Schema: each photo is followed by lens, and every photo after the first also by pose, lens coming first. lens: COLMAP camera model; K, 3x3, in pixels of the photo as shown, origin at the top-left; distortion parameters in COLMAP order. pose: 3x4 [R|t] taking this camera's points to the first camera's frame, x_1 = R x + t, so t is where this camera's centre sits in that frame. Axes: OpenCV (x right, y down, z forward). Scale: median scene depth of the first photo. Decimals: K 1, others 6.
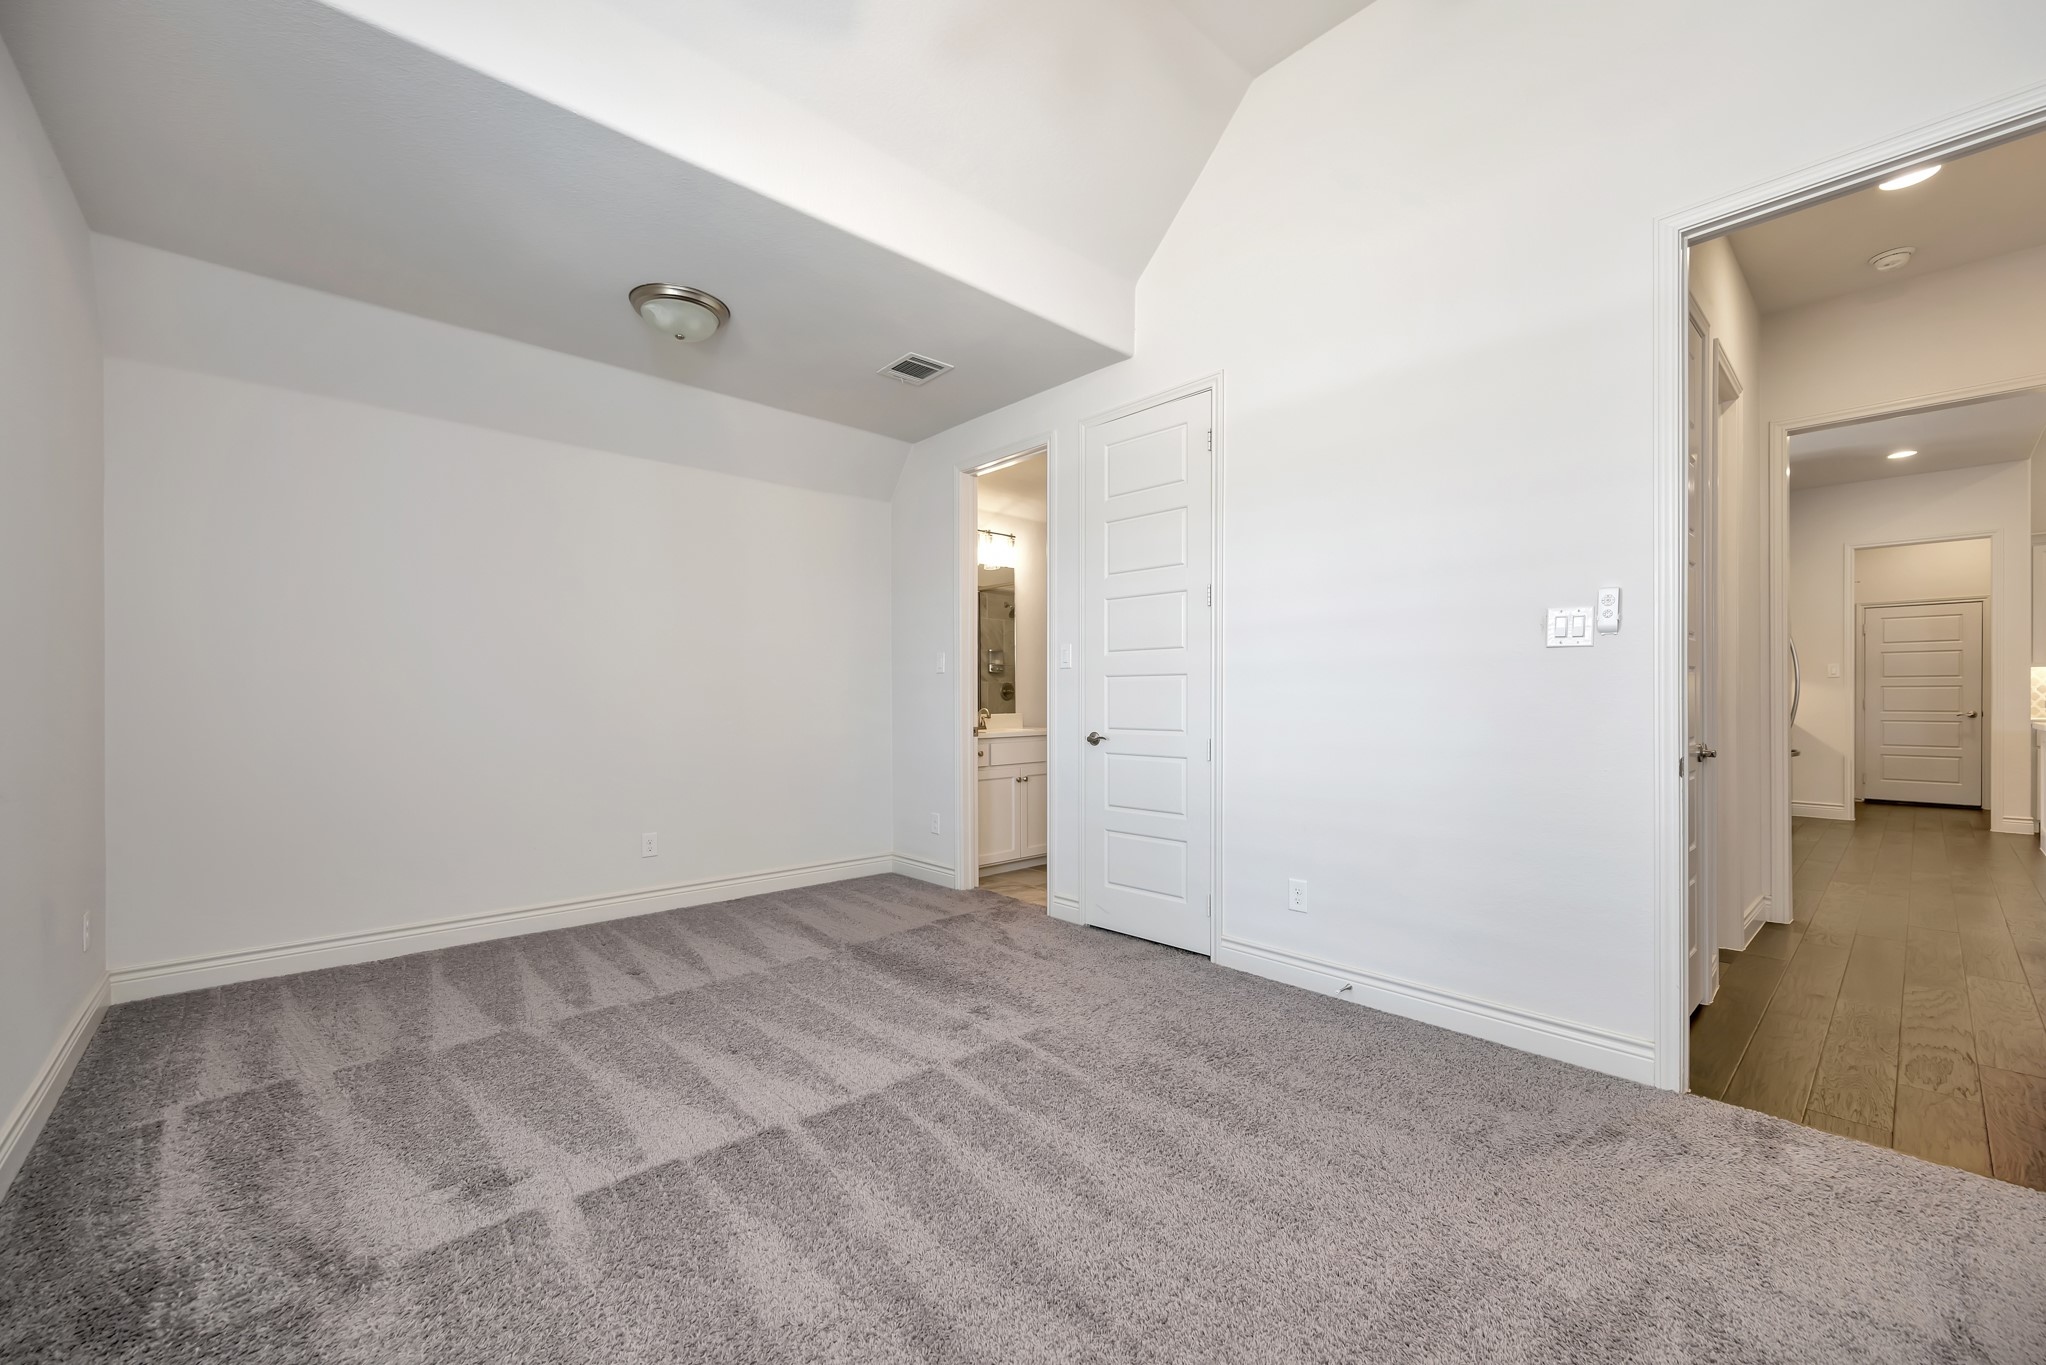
lens RADIAL K [[816.9, 0, 1024.0], [0, 816.9, 686.2], [0, 0, 1]] dist [-0.002646, 0.001169]
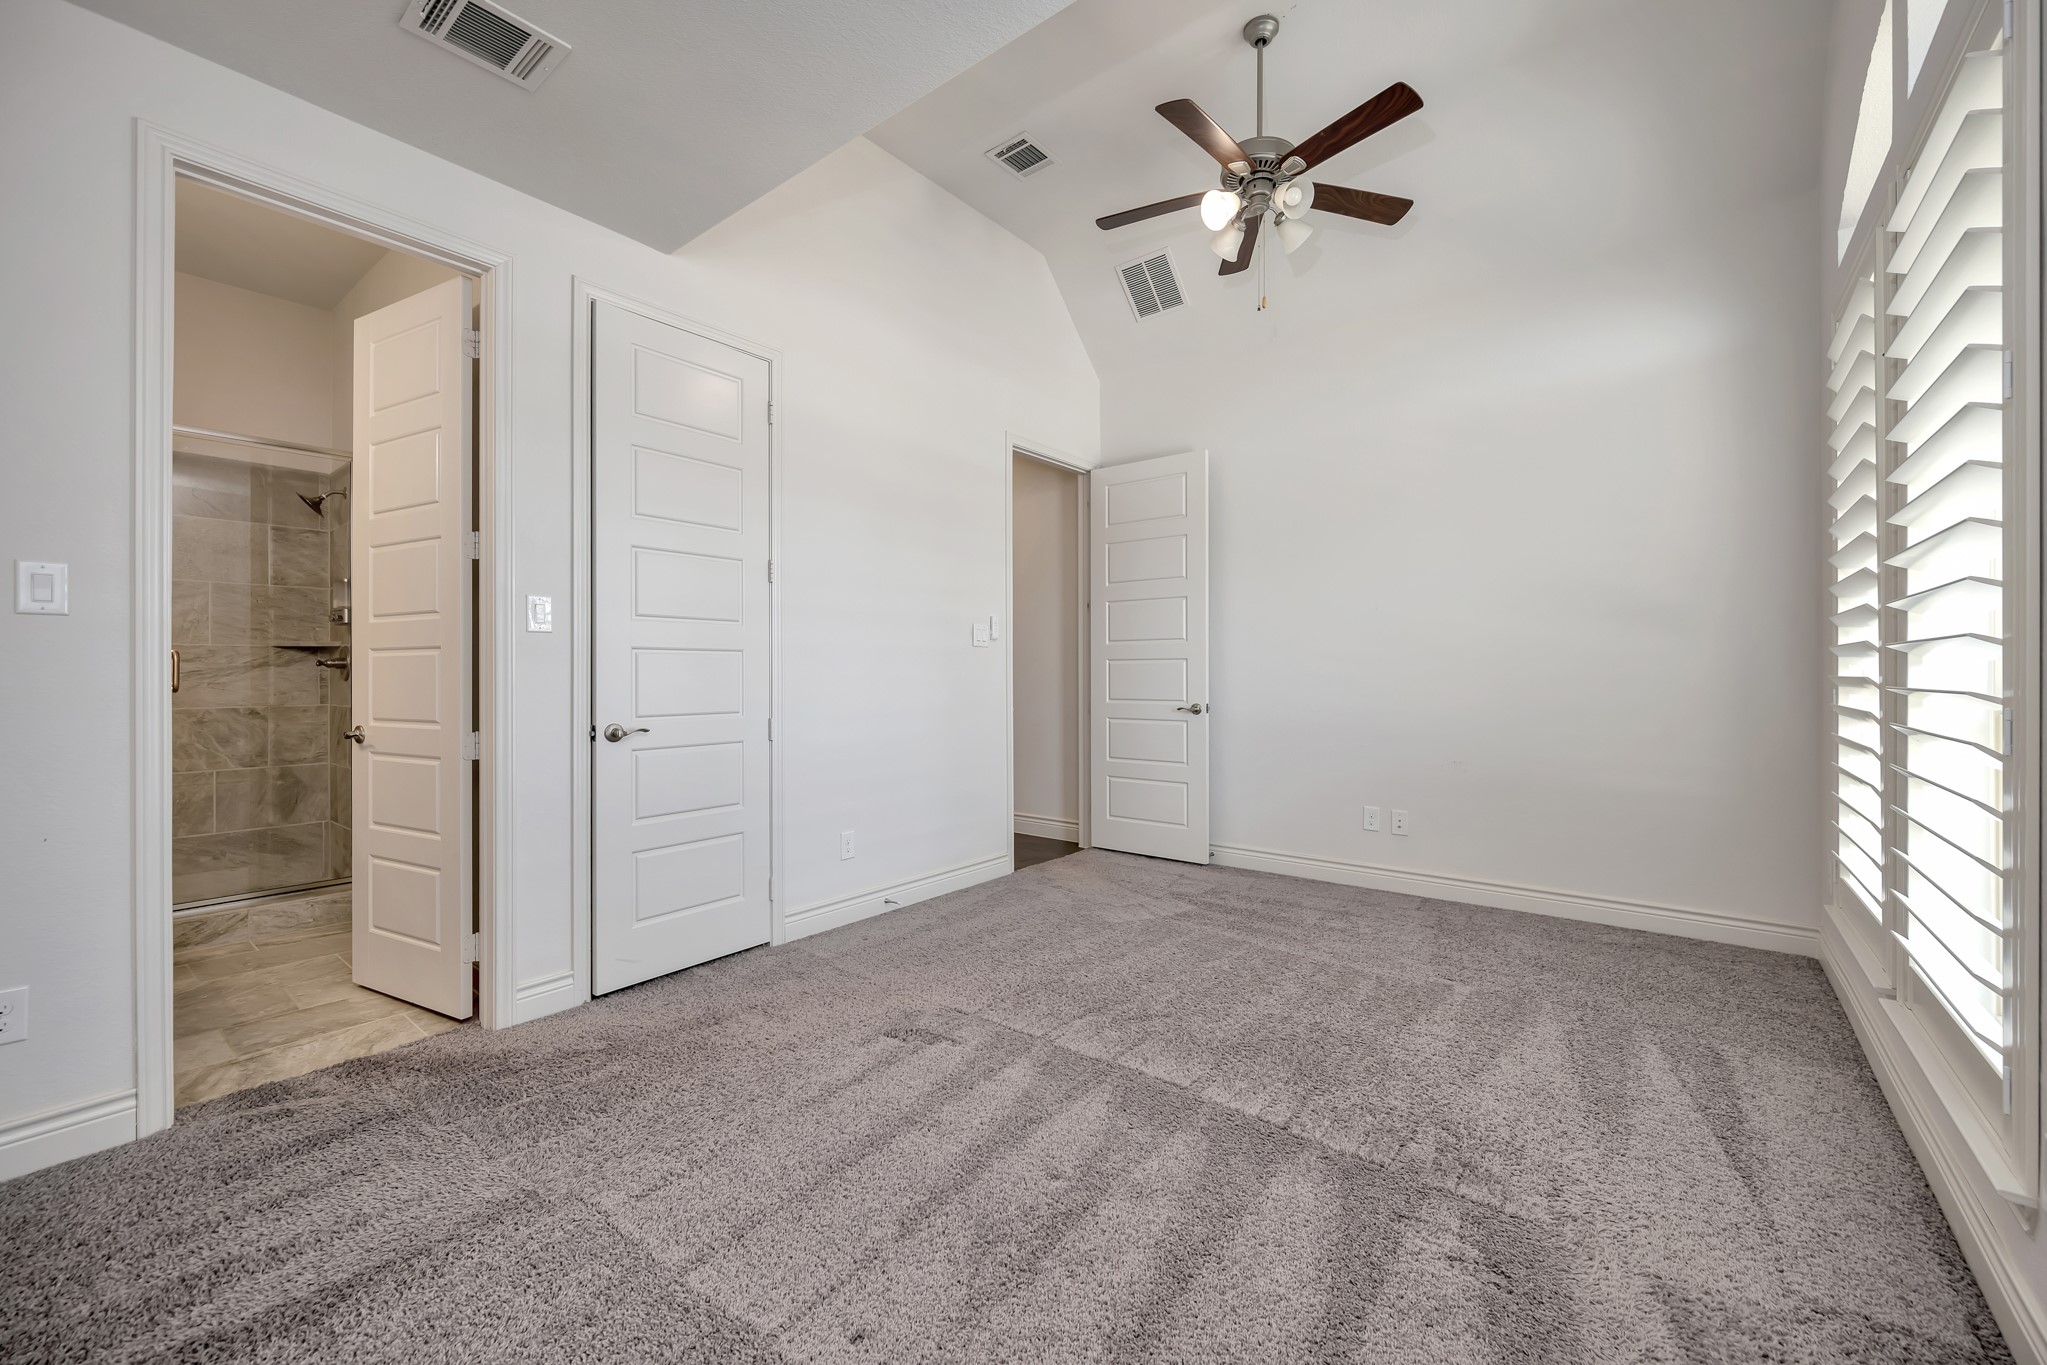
lens RADIAL K [[817.3, 0, 1024.3], [0, 817.3, 678.9], [0, 0, 1]] dist [-0.002646, 0.001169]
pose [[-0.163177, 0.000815, 0.986596, -0.587026], [-0.007419, 0.999970, -0.002053, 0.013150], [-0.986569, -0.007654, -0.163166, 0.648046]]
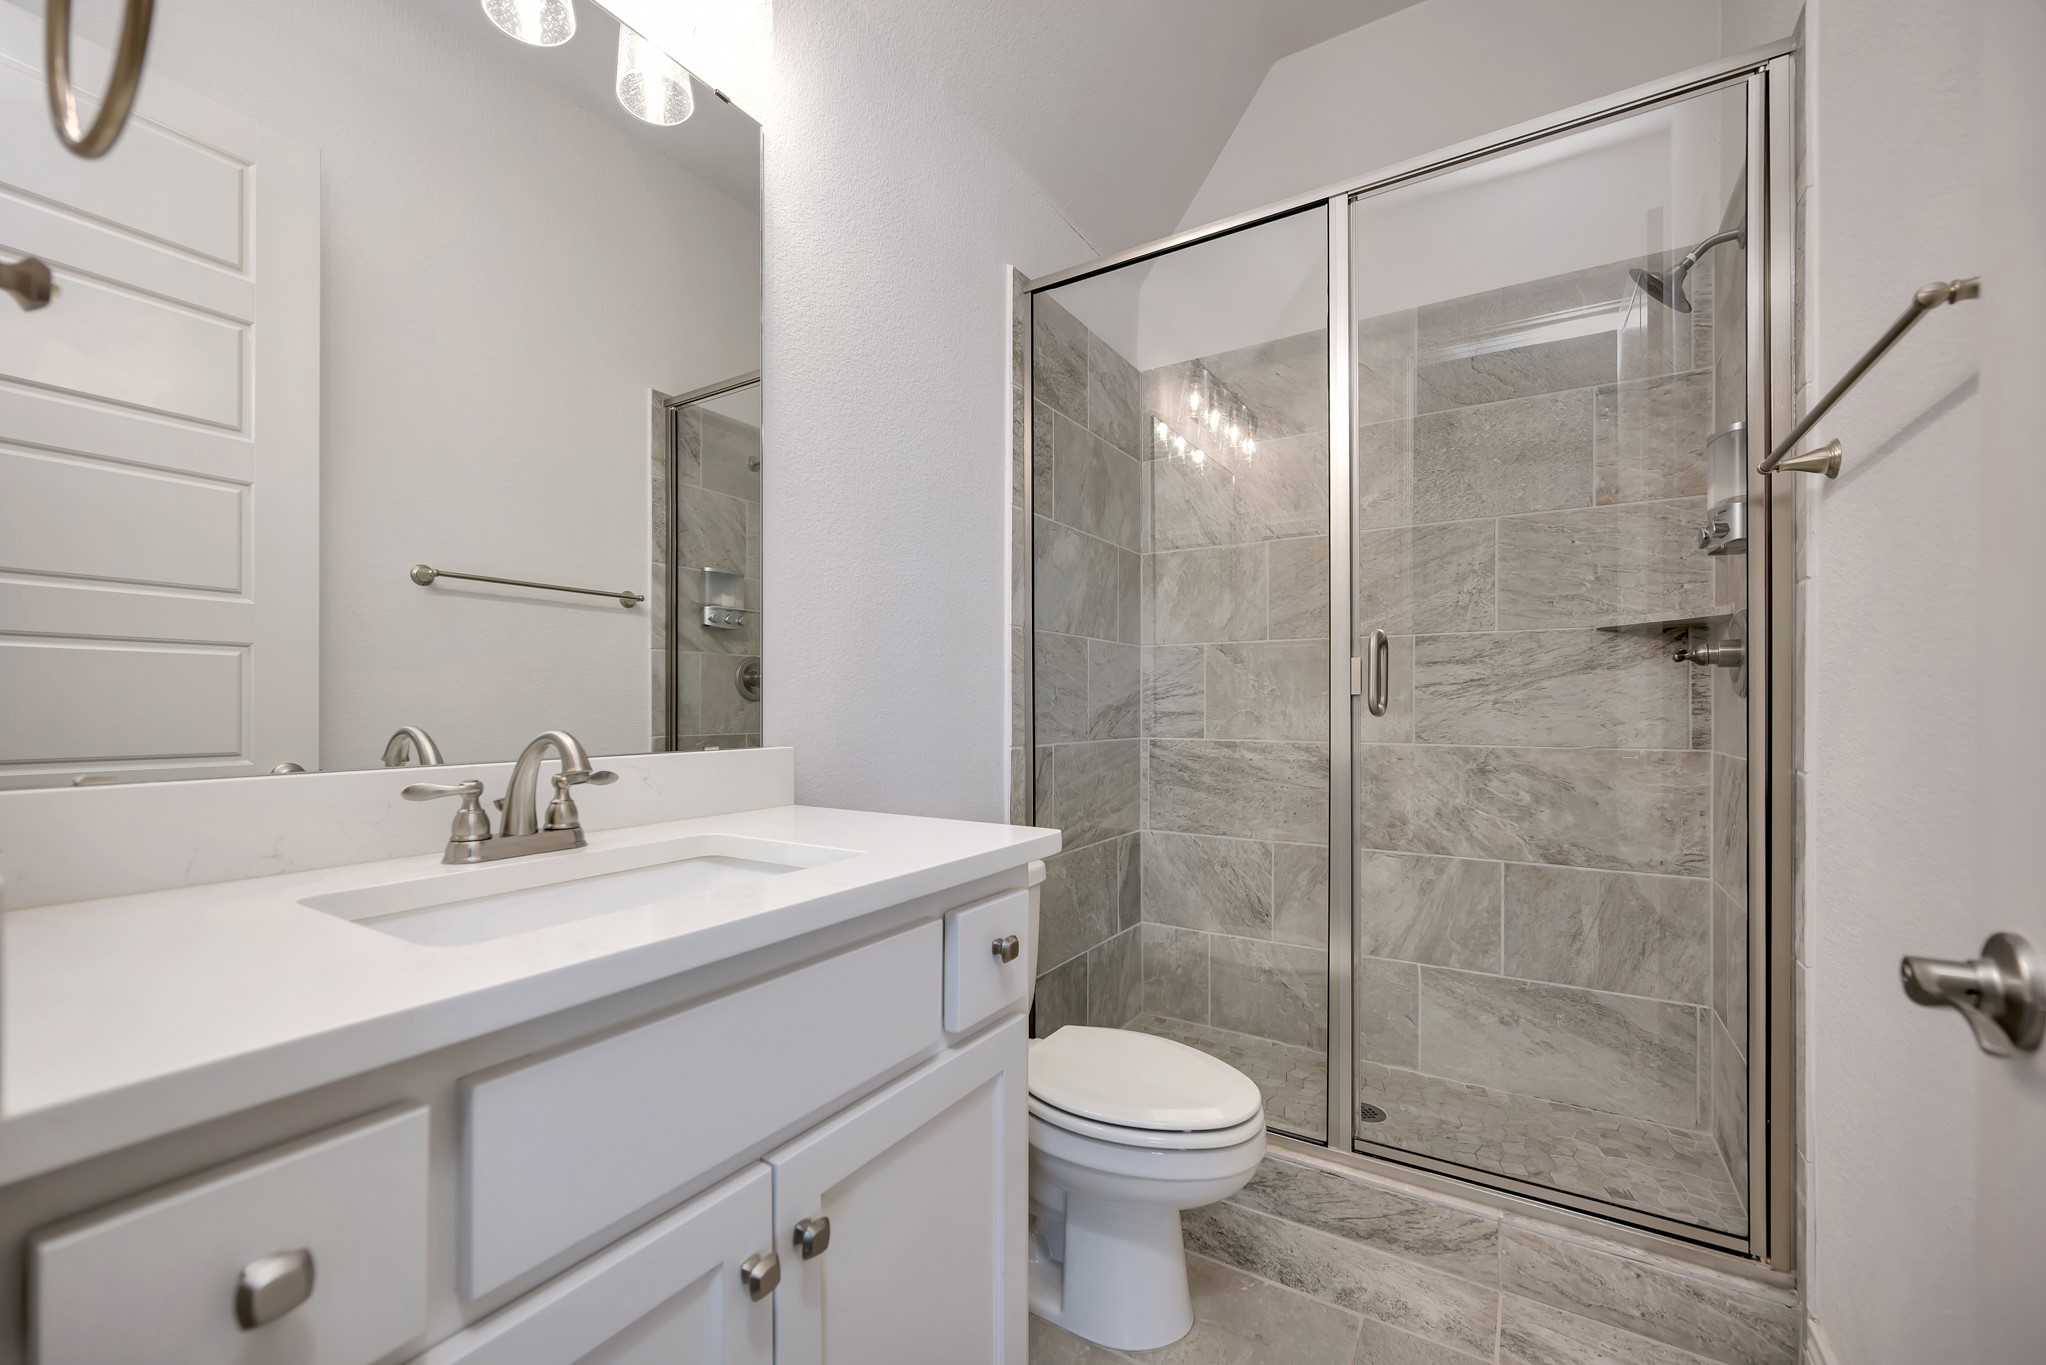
lens RADIAL K [[816.9, 0, 1025.7], [0, 816.9, 695.3], [0, 0, 1]] dist [-0.002646, 0.001169]
pose [[0.962097, 0.007727, 0.272599, -0.002330], [-0.009703, 0.999935, 0.005903, 0.018483], [-0.272536, -0.008324, 0.962110, 0.967038]]
